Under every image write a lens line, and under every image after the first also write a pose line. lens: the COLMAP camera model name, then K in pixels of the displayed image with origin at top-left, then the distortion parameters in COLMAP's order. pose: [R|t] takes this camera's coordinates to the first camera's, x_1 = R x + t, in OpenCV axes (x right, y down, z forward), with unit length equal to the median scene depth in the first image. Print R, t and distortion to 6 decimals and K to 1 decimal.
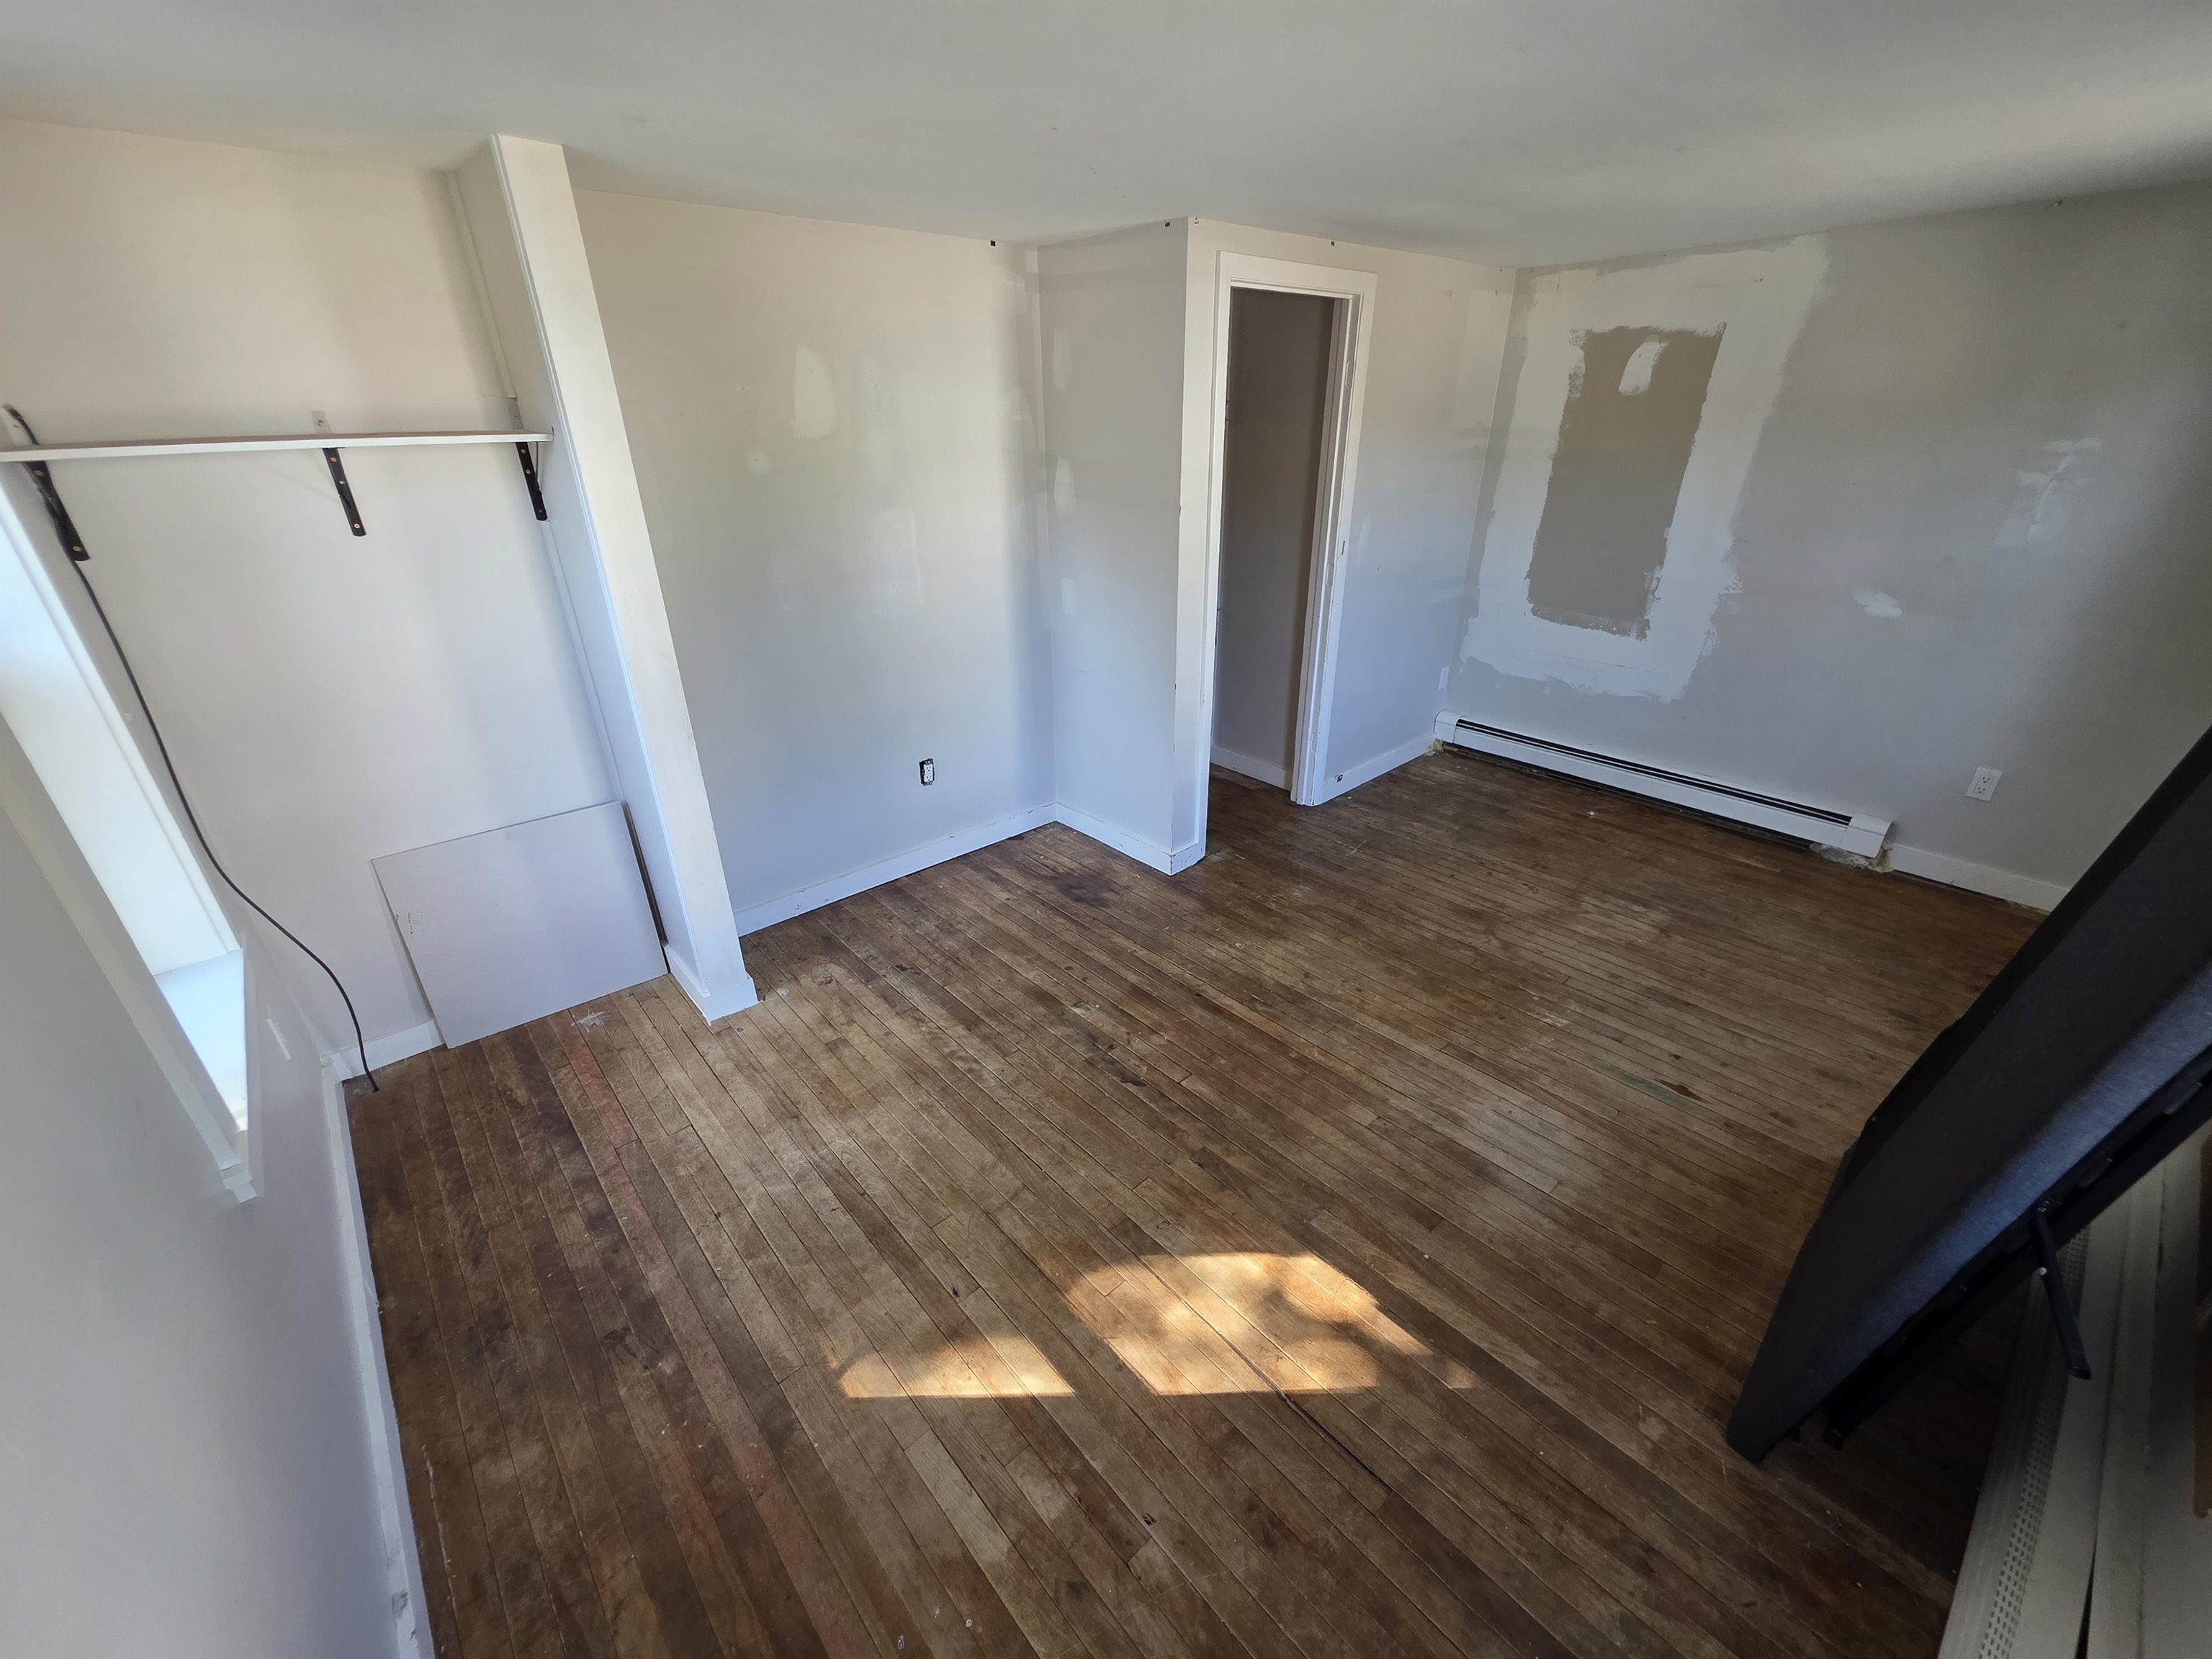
lens RADIAL K [[885.2, 0, 1106.6], [0, 885.2, 829.1], [0, 0, 1]] dist [0.002094, -0.000171]
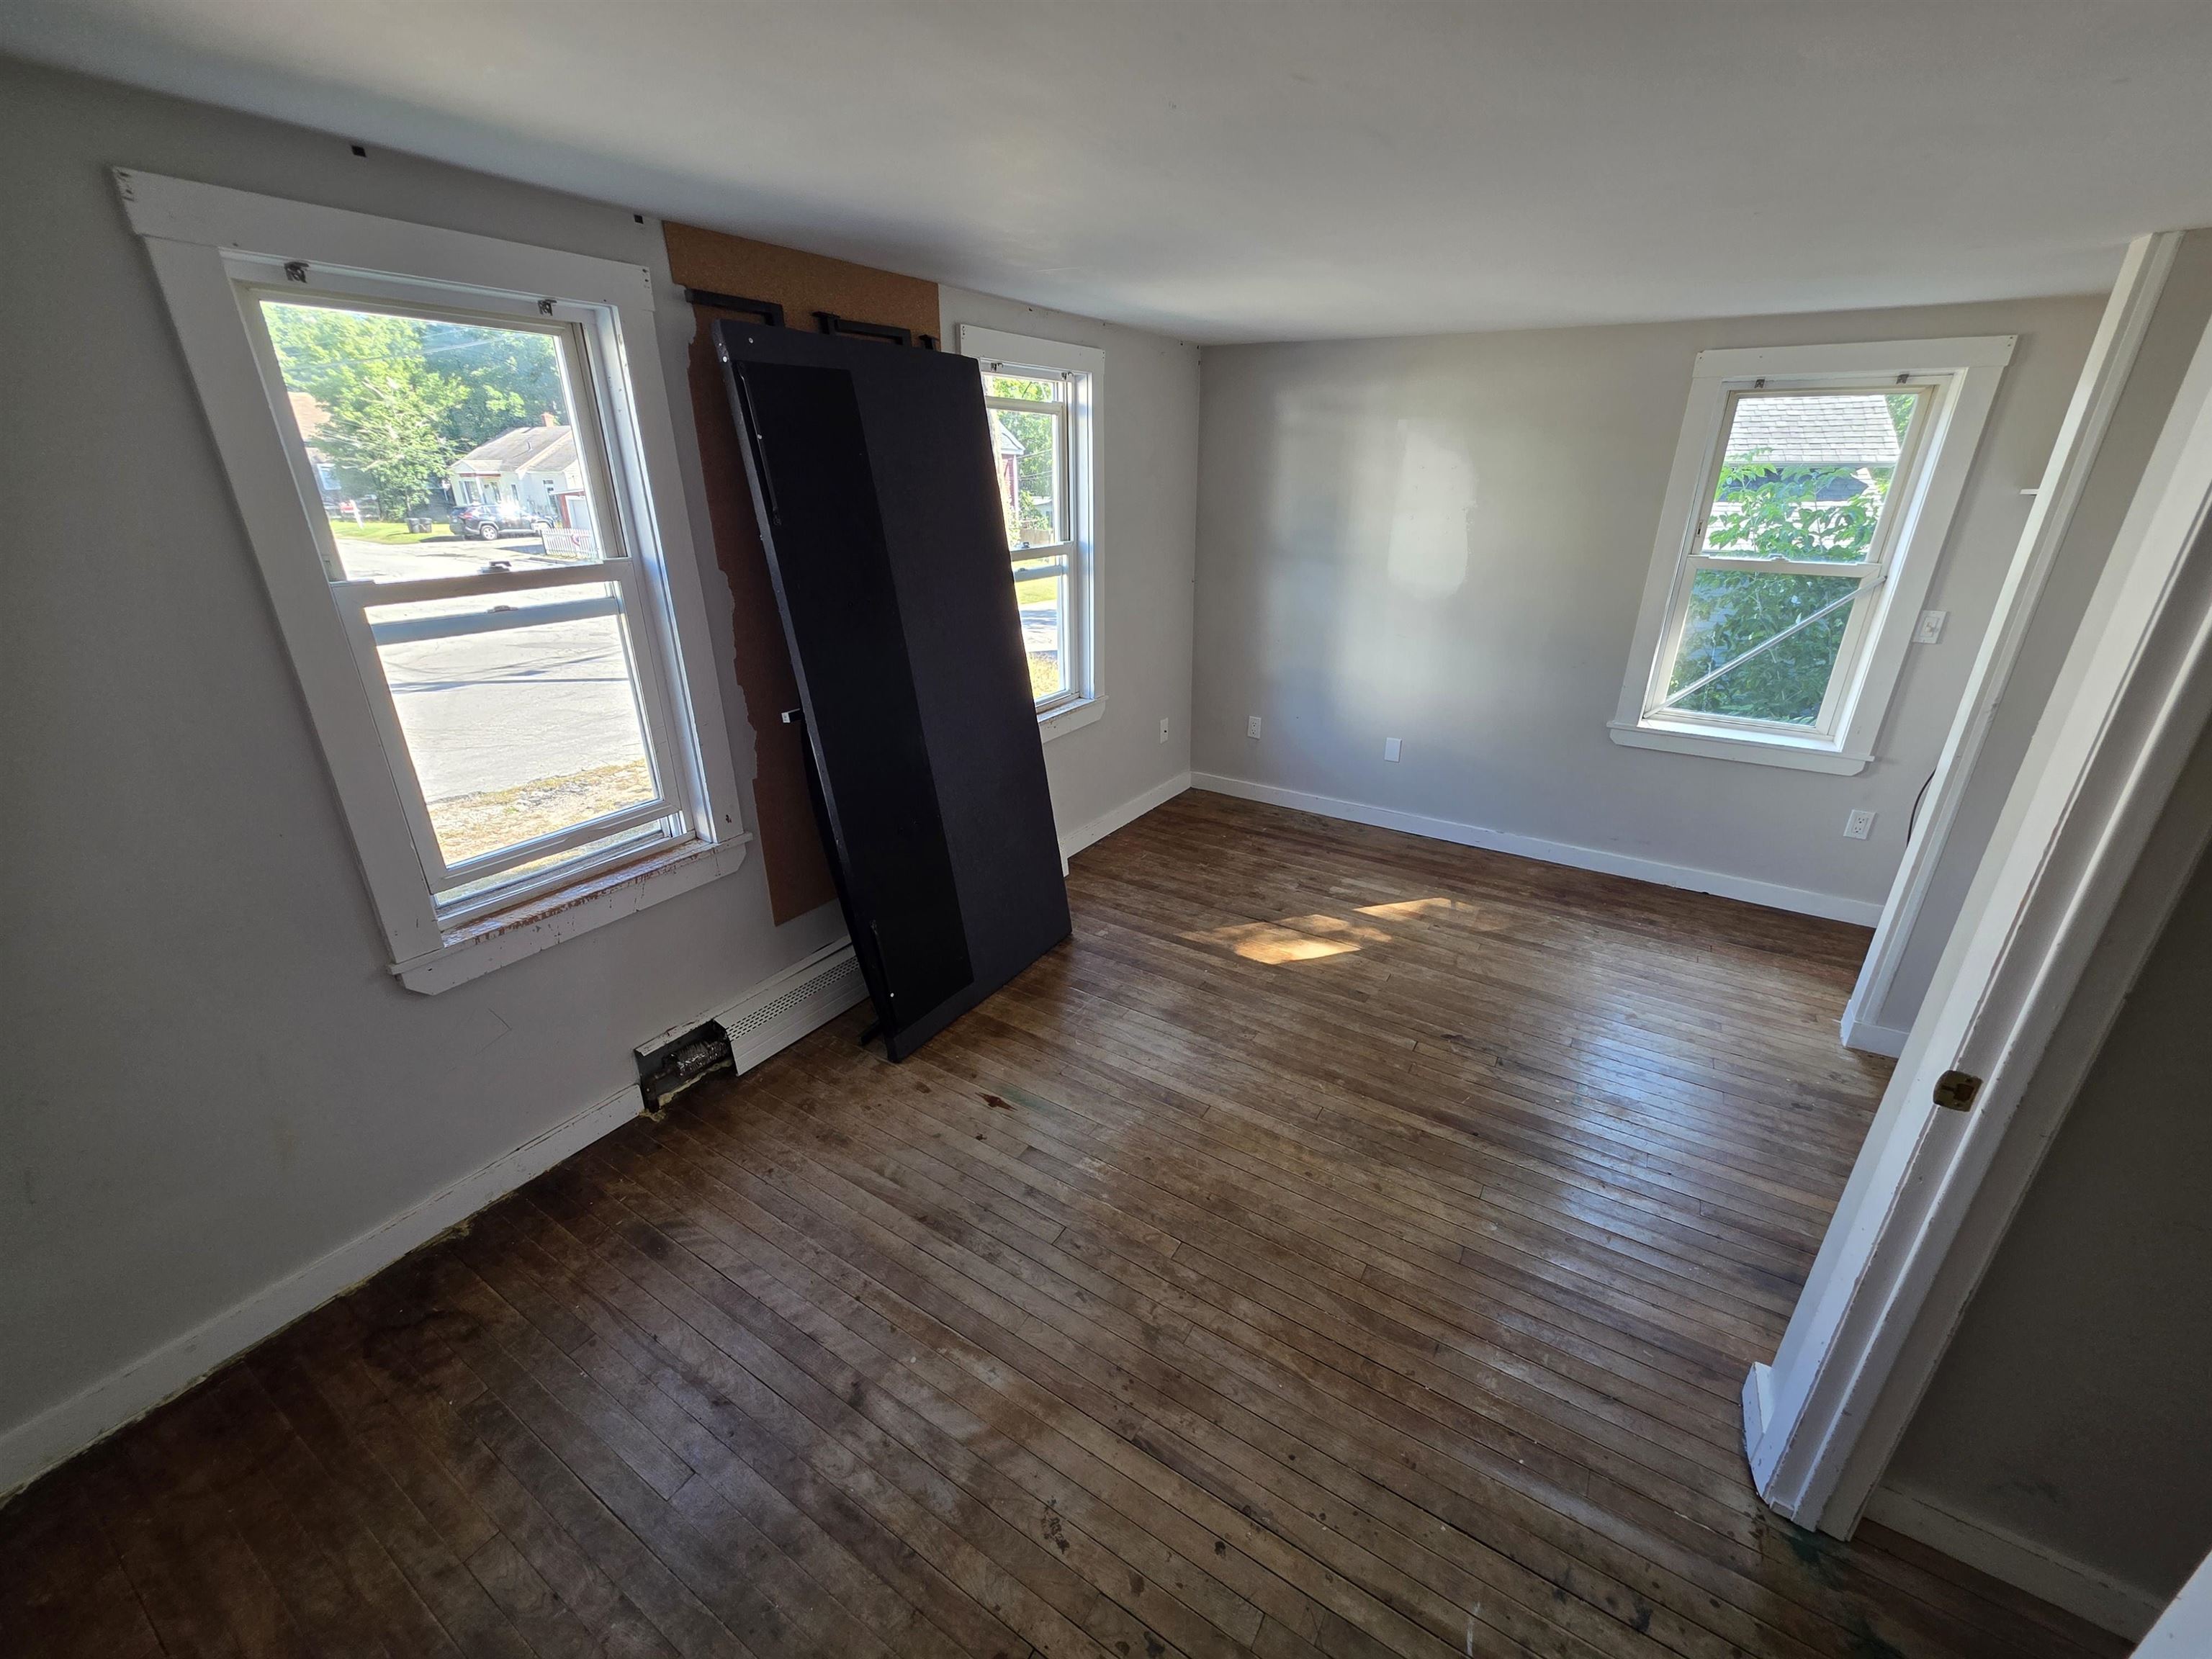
lens RADIAL K [[885.2, 0, 1109.1], [0, 885.2, 830.0], [0, 0, 1]] dist [0.002094, -0.000171]
pose [[-0.961375, 0.111876, -0.251478, 0.748799], [-0.113065, 0.672496, 0.731413, -0.718514], [0.250945, 0.731596, -0.633872, 1.469894]]
